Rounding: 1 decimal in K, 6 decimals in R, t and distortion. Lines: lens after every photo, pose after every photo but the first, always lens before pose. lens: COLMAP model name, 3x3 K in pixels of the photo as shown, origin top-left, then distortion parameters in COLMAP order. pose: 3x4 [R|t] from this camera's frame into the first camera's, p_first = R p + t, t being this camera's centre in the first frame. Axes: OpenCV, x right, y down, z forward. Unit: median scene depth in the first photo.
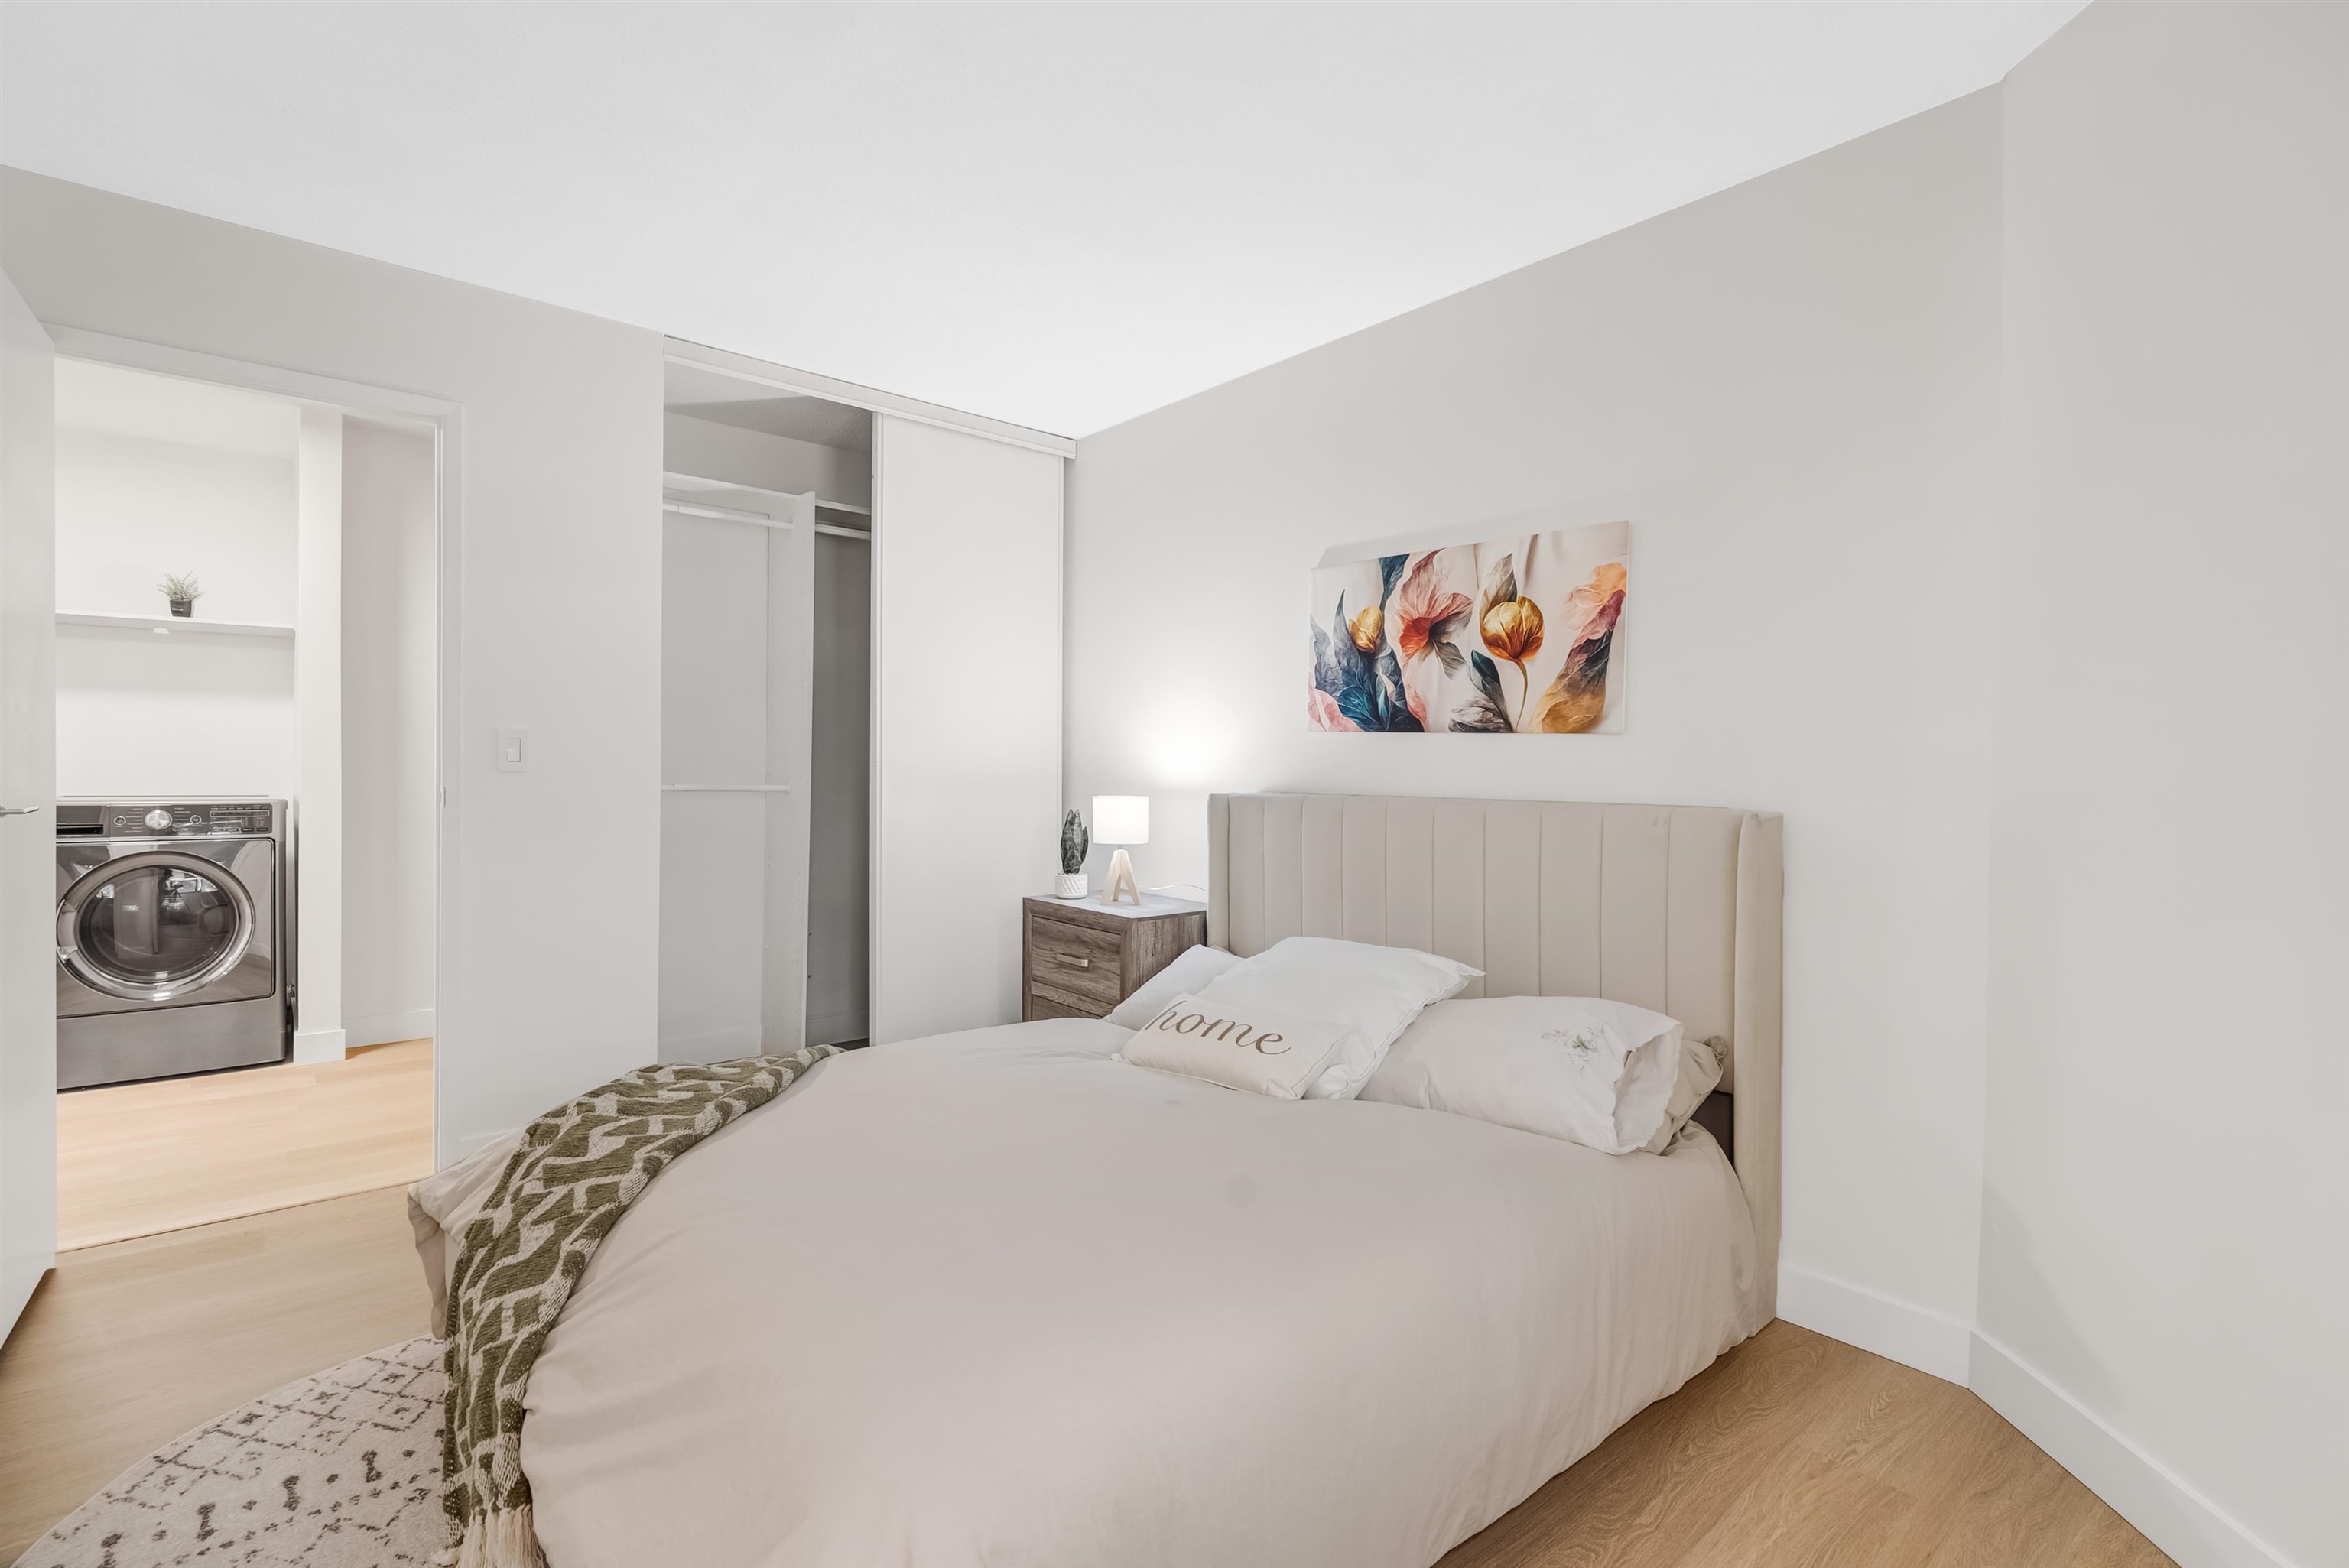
lens RADIAL K [[1073.7, 0, 1184.5], [0, 1073.7, 772.2], [0, 0, 1]] dist [-0.003210, 0.000276]
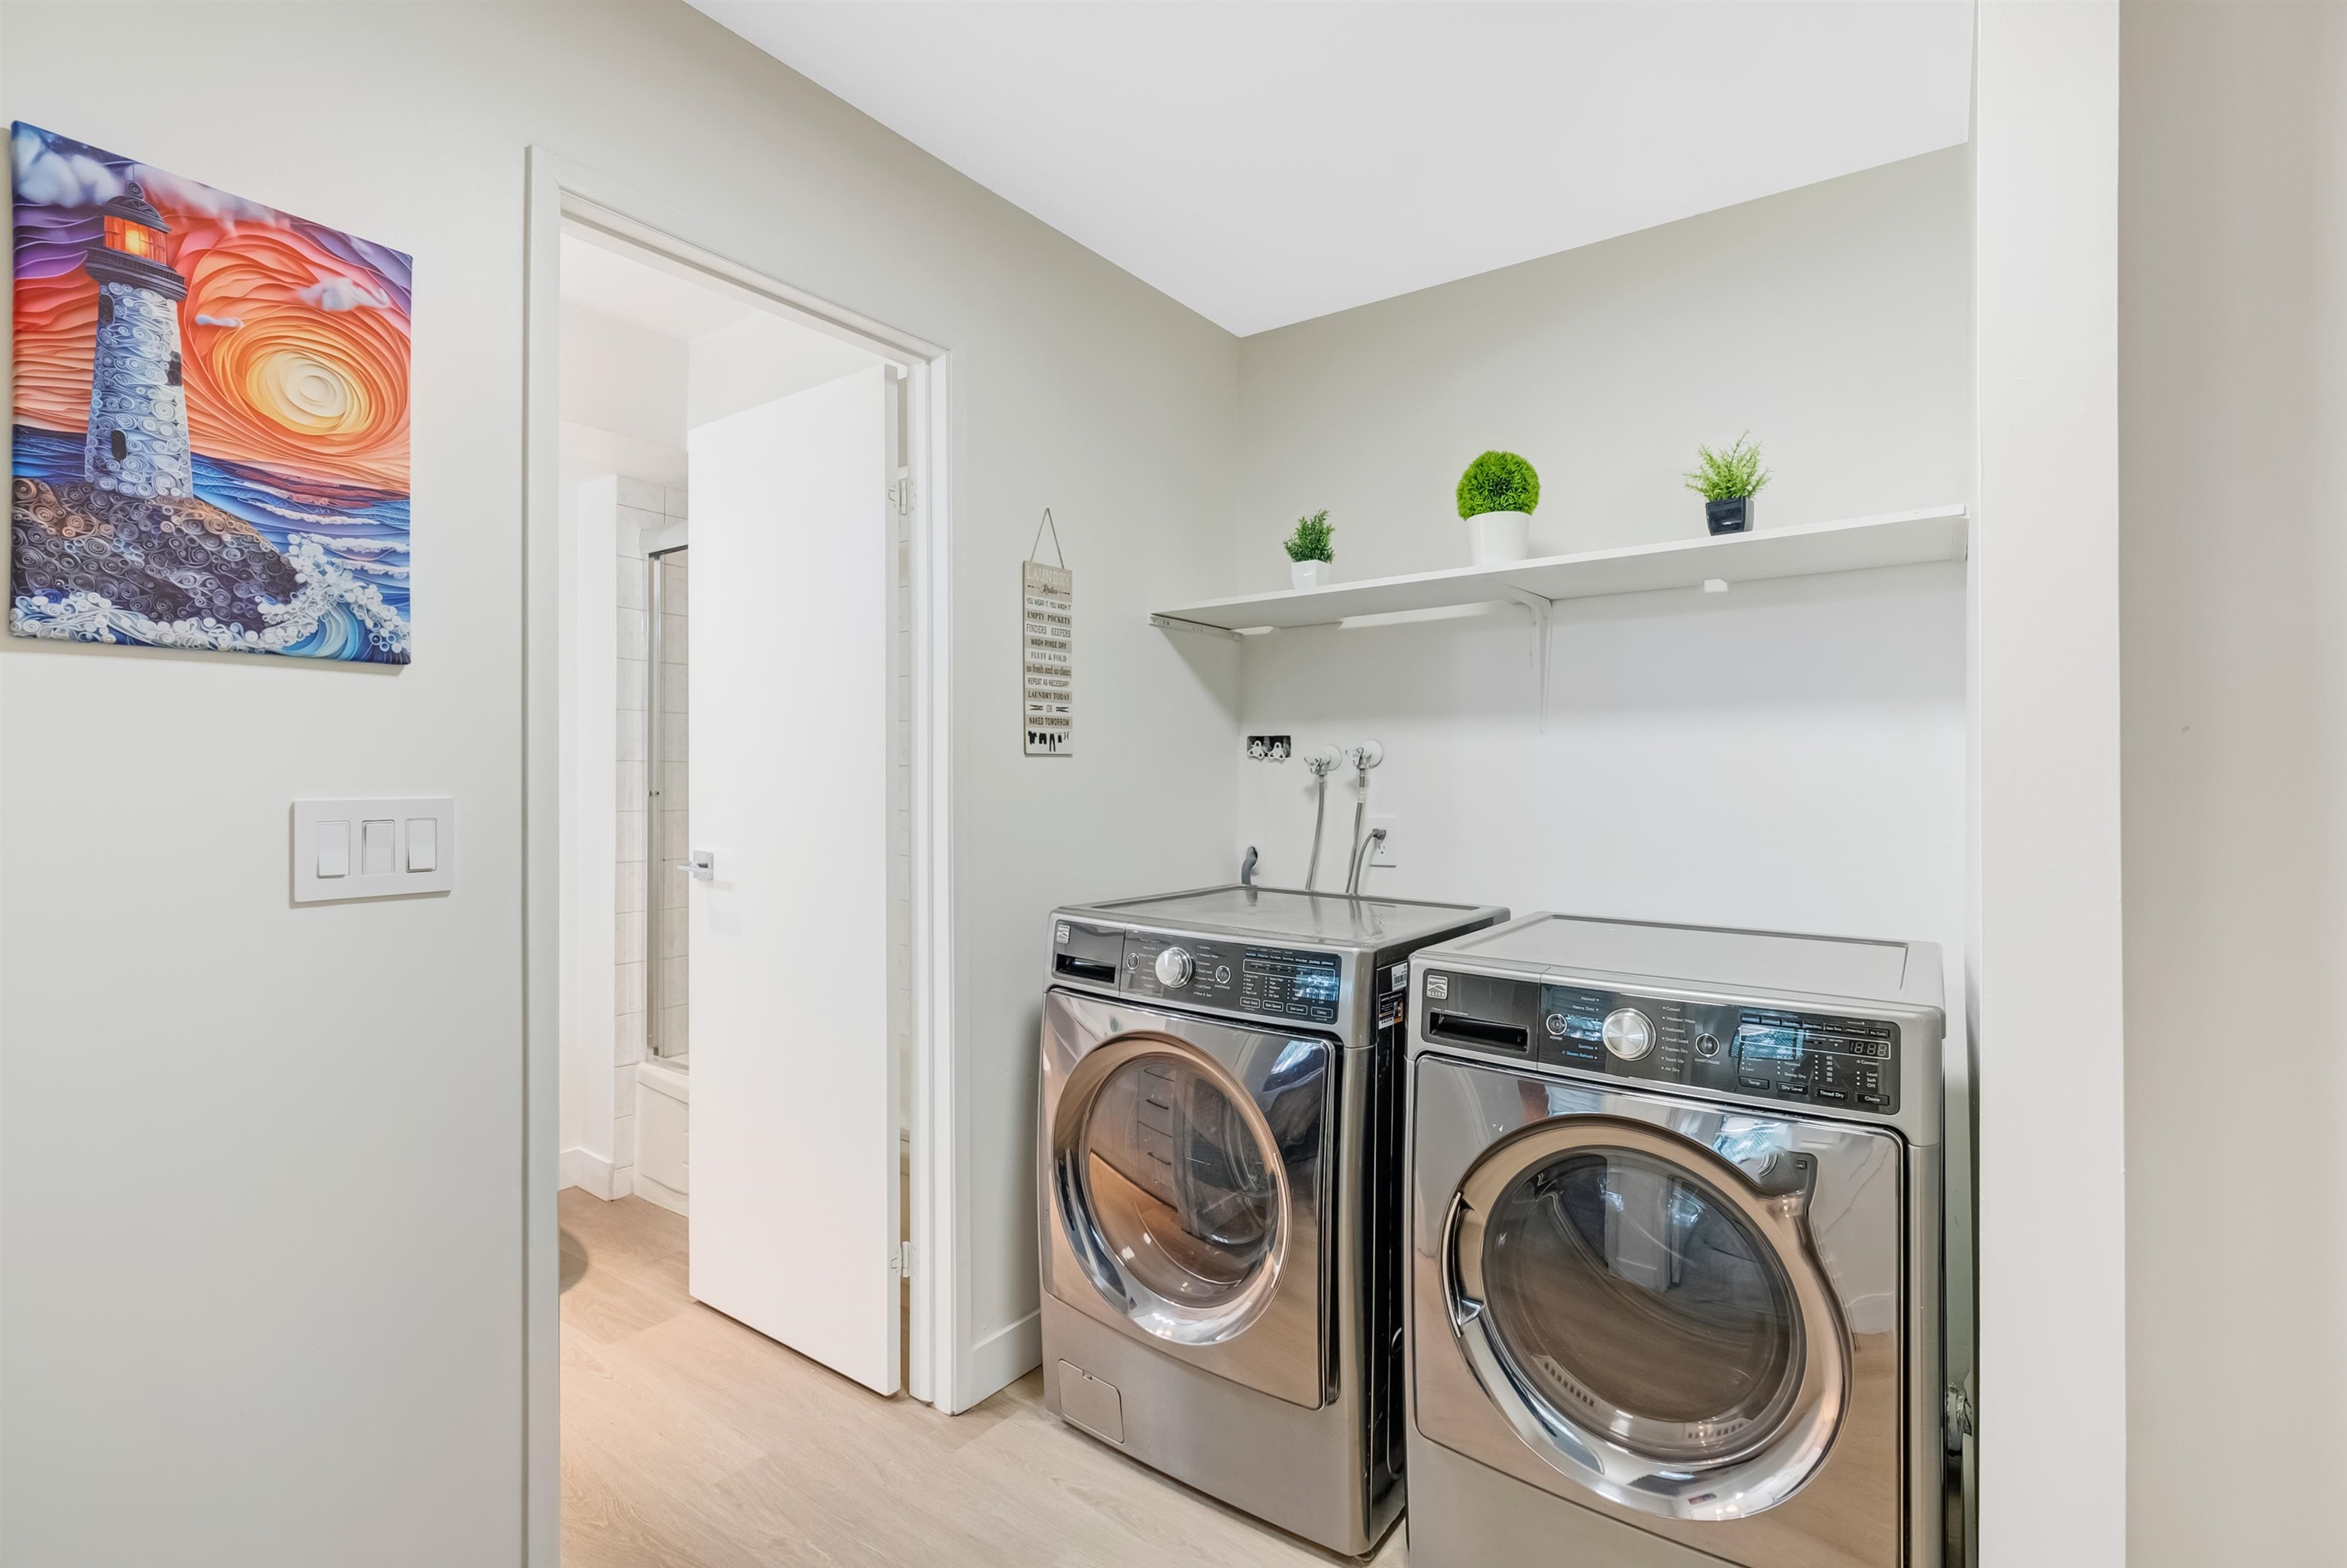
lens RADIAL K [[1072.8, 0, 1183.5], [0, 1072.8, 772.2], [0, 0, 1]] dist [-0.003210, 0.000276]
pose [[0.239541, -0.014821, -0.970773, -0.321378], [-0.005046, 0.999851, -0.016510, -0.021063], [0.970873, 0.008853, 0.239430, 0.388785]]
